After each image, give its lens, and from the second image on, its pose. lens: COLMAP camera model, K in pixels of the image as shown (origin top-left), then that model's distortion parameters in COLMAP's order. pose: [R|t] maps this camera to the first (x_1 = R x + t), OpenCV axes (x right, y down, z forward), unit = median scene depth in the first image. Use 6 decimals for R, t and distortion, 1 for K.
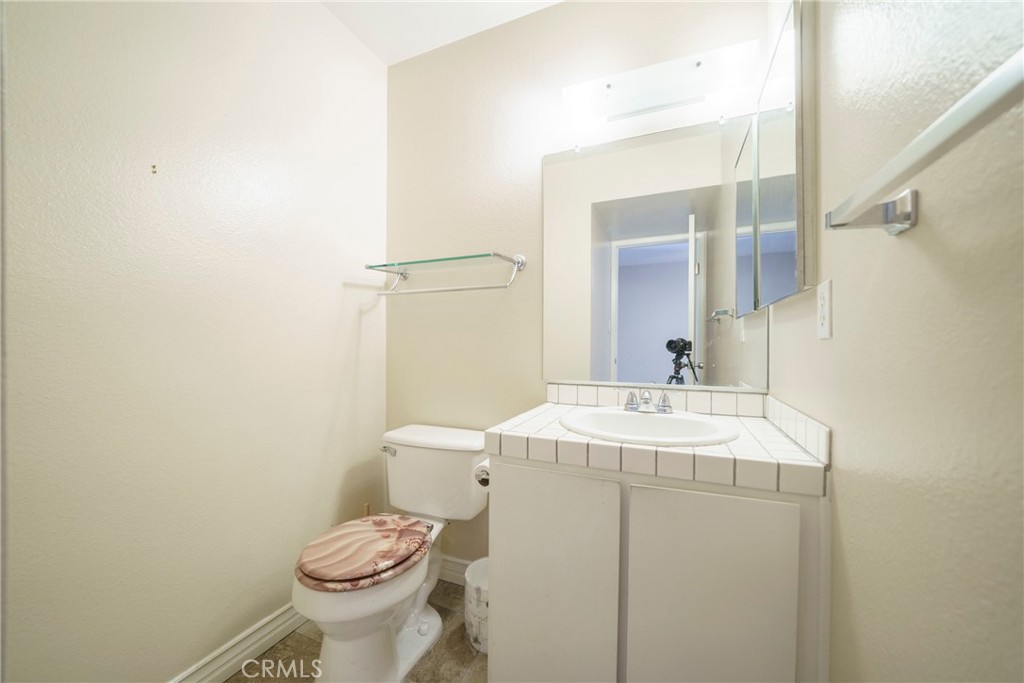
lens RADIAL K [[397.7, 0, 489.4], [0, 397.7, 343.1], [0, 0, 1]] dist [-0.008763, -0.000047]
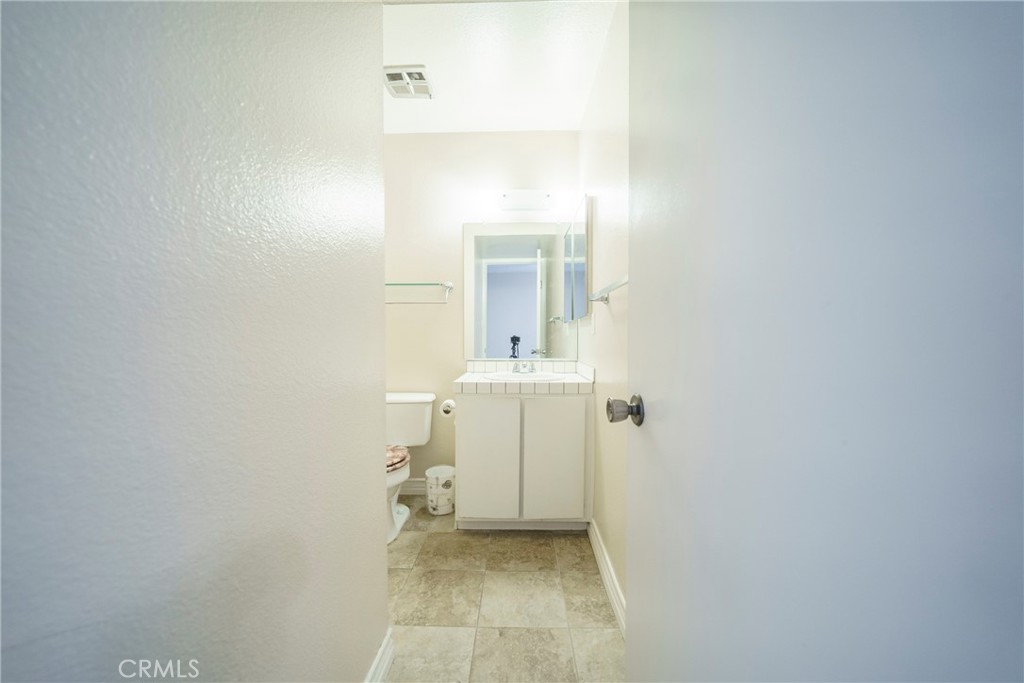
lens RADIAL K [[370.1, 0, 510.5], [0, 370.1, 345.1], [0, 0, 1]] dist [-0.003015, -0.000087]
pose [[0.915879, -0.010925, 0.401305, -0.329736], [0.002044, 0.999744, 0.022552, 0.000195], [-0.401449, -0.019835, 0.915667, -0.528746]]
